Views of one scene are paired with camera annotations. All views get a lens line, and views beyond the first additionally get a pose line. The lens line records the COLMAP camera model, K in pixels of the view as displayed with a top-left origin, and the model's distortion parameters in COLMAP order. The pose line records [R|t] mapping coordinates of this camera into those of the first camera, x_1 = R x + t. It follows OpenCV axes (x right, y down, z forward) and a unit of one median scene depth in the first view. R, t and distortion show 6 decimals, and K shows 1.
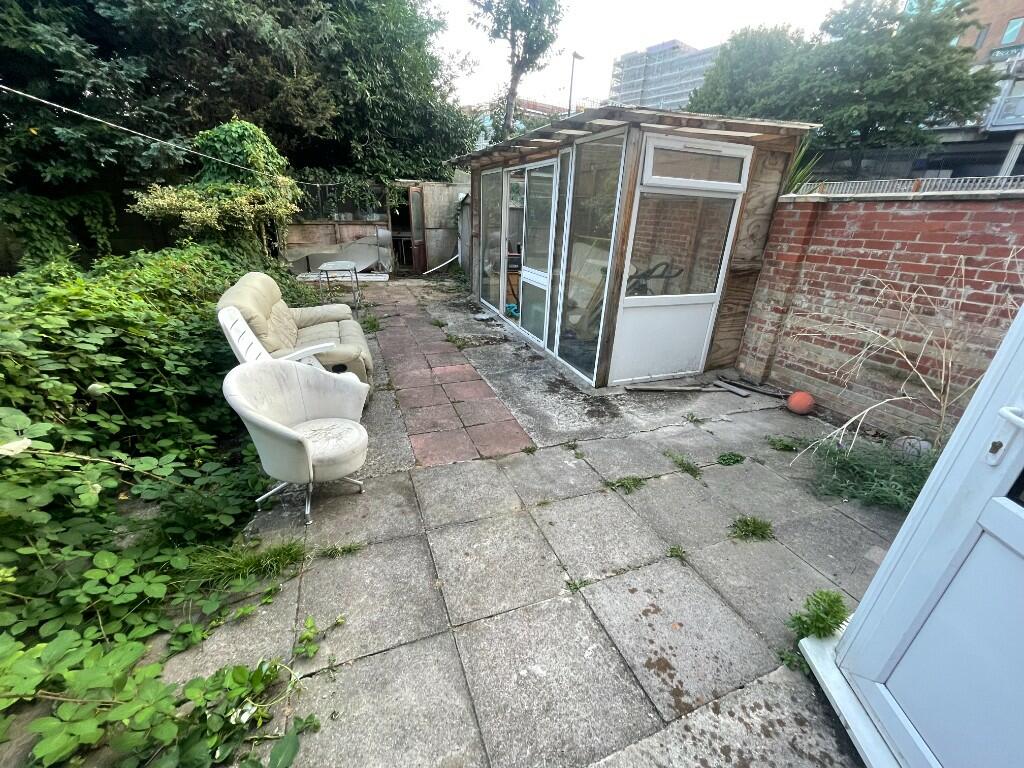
lens RADIAL K [[409.7, 0, 510.7], [0, 409.7, 386.4], [0, 0, 1]] dist [0.000563, -0.000012]
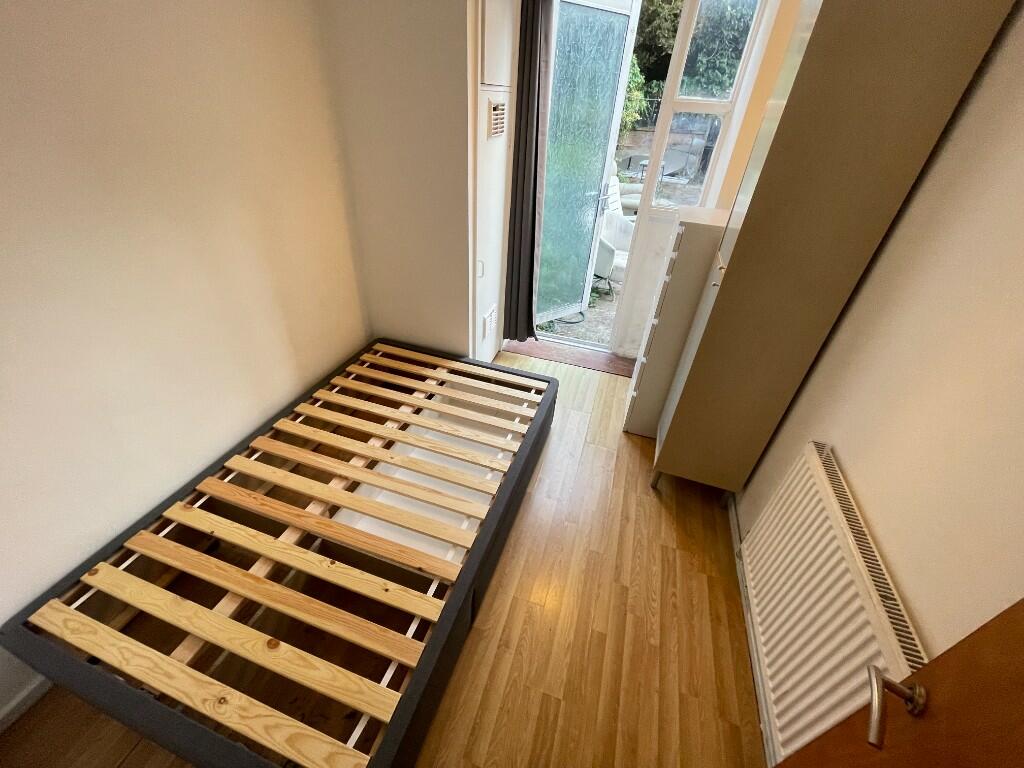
lens RADIAL K [[409.7, 0, 508.8], [0, 409.7, 384.6], [0, 0, 1]] dist [0.000563, -0.000012]
pose [[0.778761, 0.359495, -0.514095, 0.124516], [-0.266797, 0.931502, 0.247230, 0.130944], [0.567759, -0.055374, 0.821330, -0.313981]]
